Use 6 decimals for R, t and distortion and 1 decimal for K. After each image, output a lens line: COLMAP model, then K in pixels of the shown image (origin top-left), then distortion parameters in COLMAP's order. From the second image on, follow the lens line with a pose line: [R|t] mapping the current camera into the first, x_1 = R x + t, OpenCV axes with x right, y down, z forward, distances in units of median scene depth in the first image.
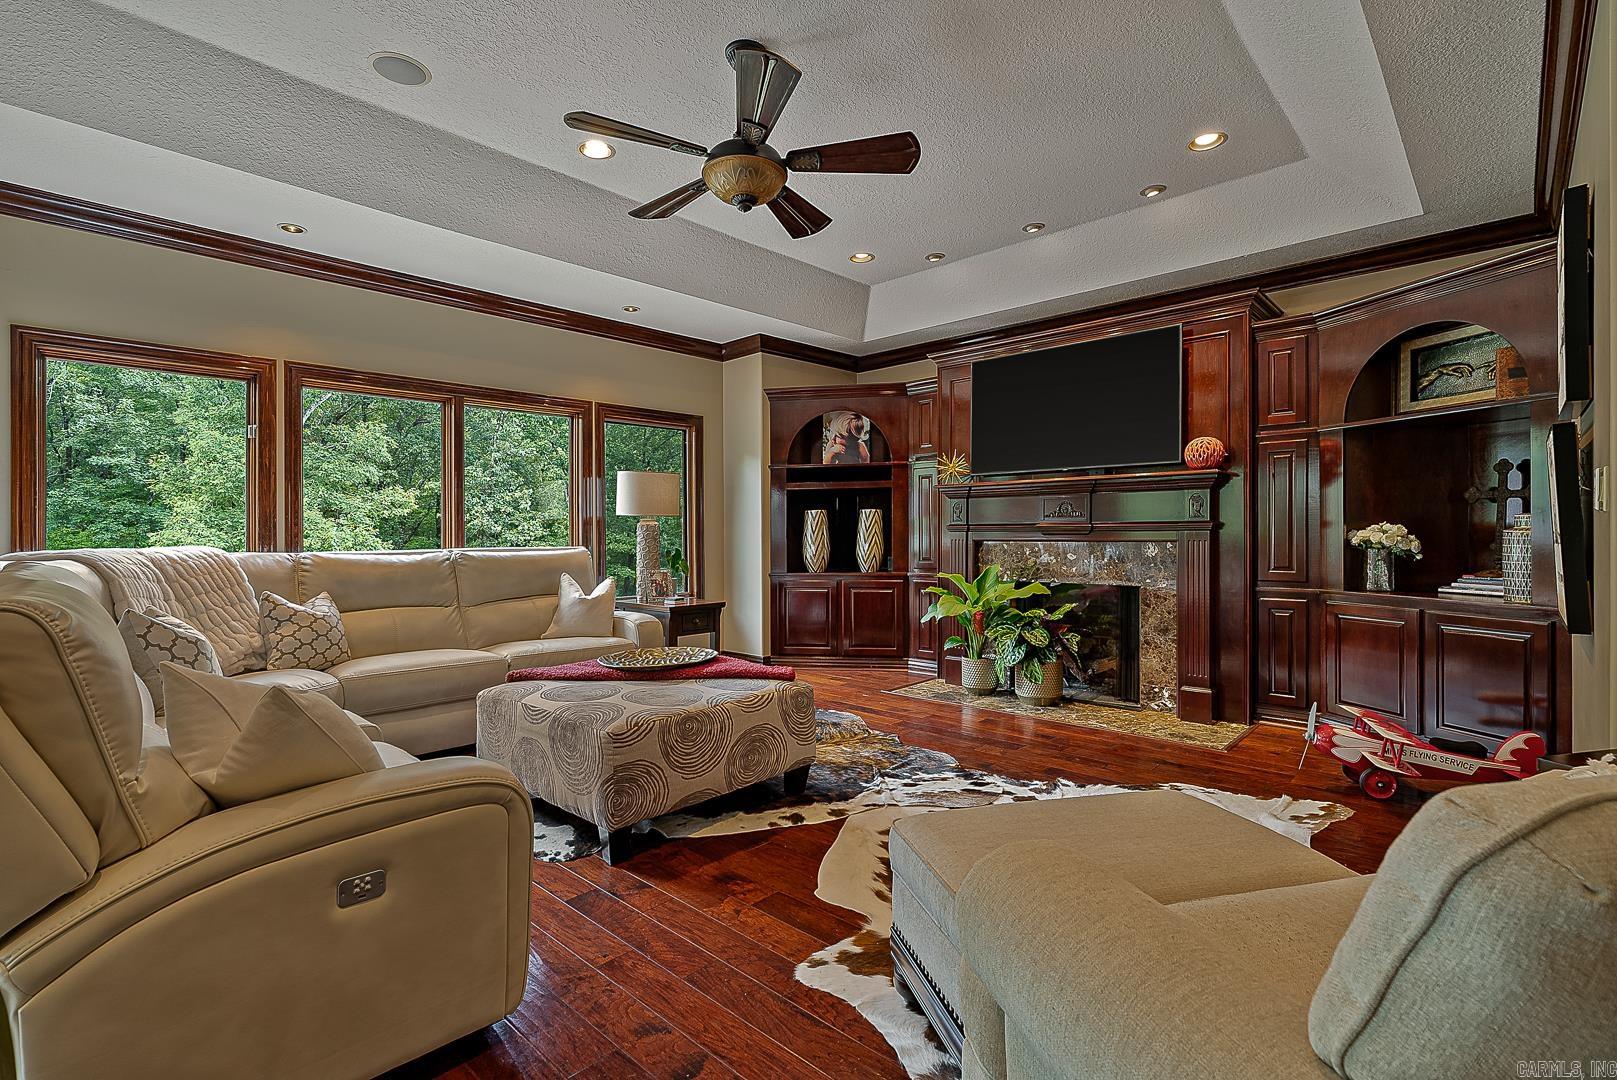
lens RADIAL K [[754.7, 0, 808.5], [0, 754.7, 535.8], [0, 0, 1]] dist [0.013383, 0.000637]
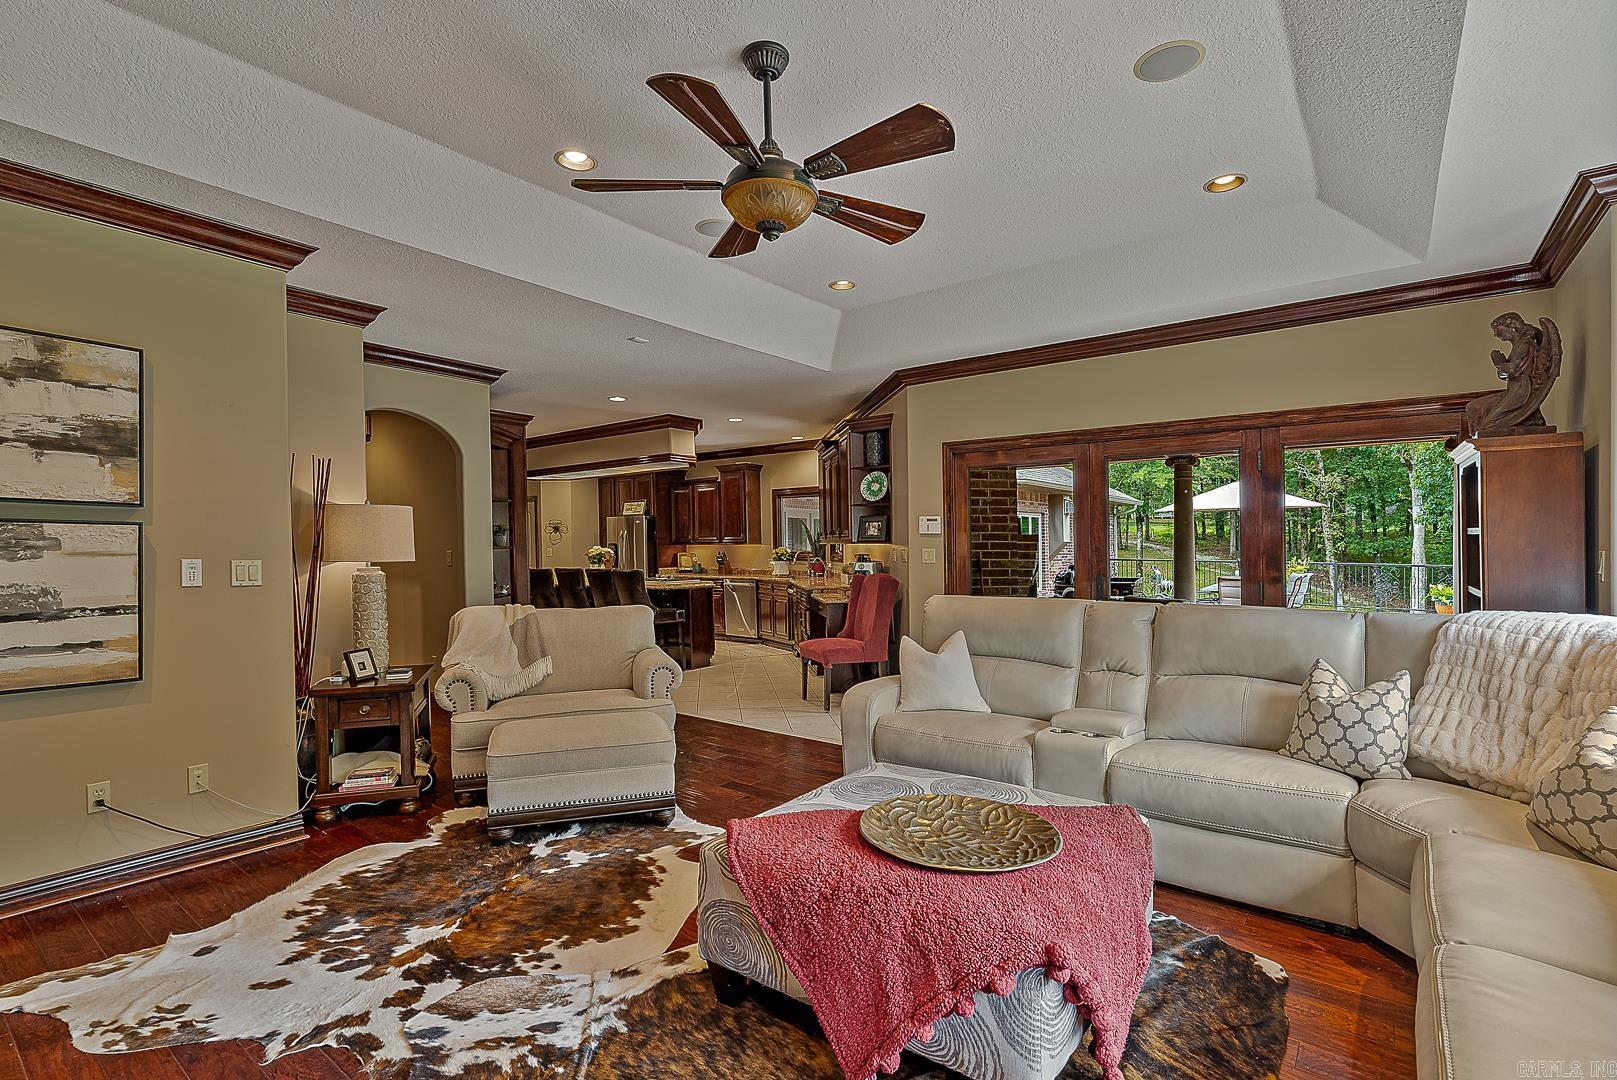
lens RADIAL K [[754.7, 0, 806.3], [0, 754.7, 541.5], [0, 0, 1]] dist [0.013383, 0.000637]
pose [[-0.994738, 0.018556, -0.100759, -0.023343], [0.018294, 0.999826, 0.003527, -0.070331], [0.100807, 0.001665, -0.994905, 1.693539]]
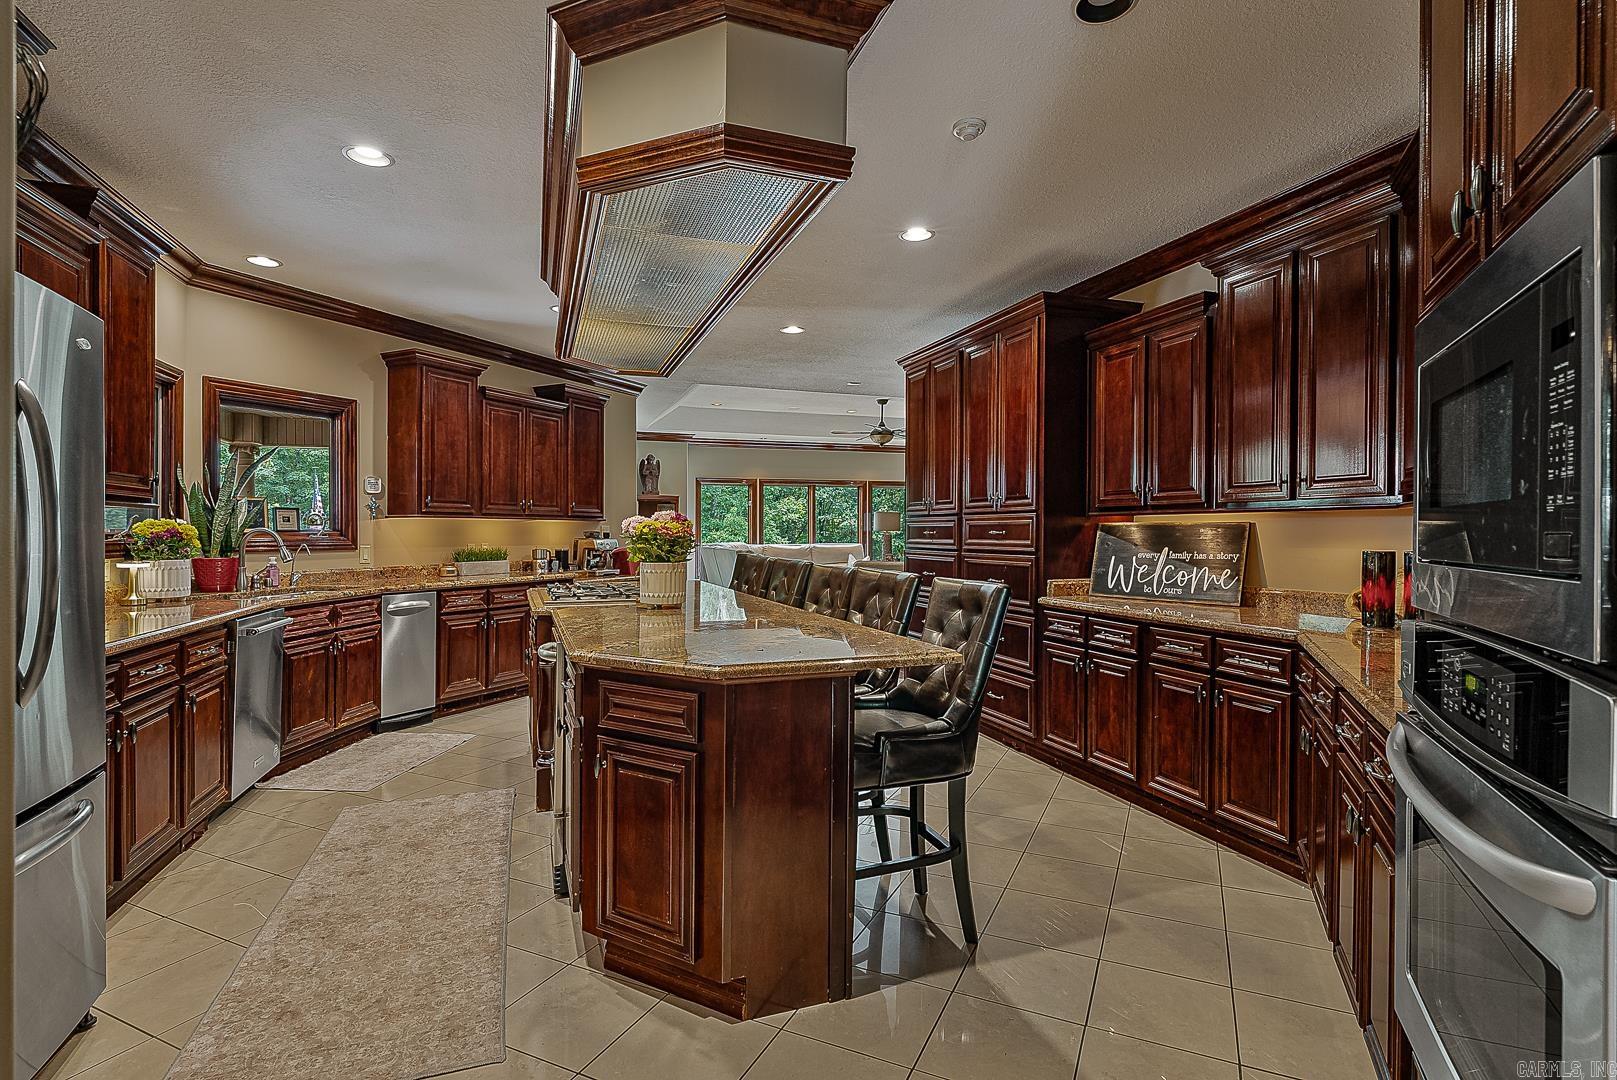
lens RADIAL K [[754.7, 0, 810.4], [0, 754.7, 537.1], [0, 0, 1]] dist [0.013383, 0.000637]
pose [[0.891351, 0.008126, -0.453241, 0.668929], [-0.005331, 0.999958, 0.007445, -0.023837], [0.453283, -0.004220, 0.891357, -1.247966]]
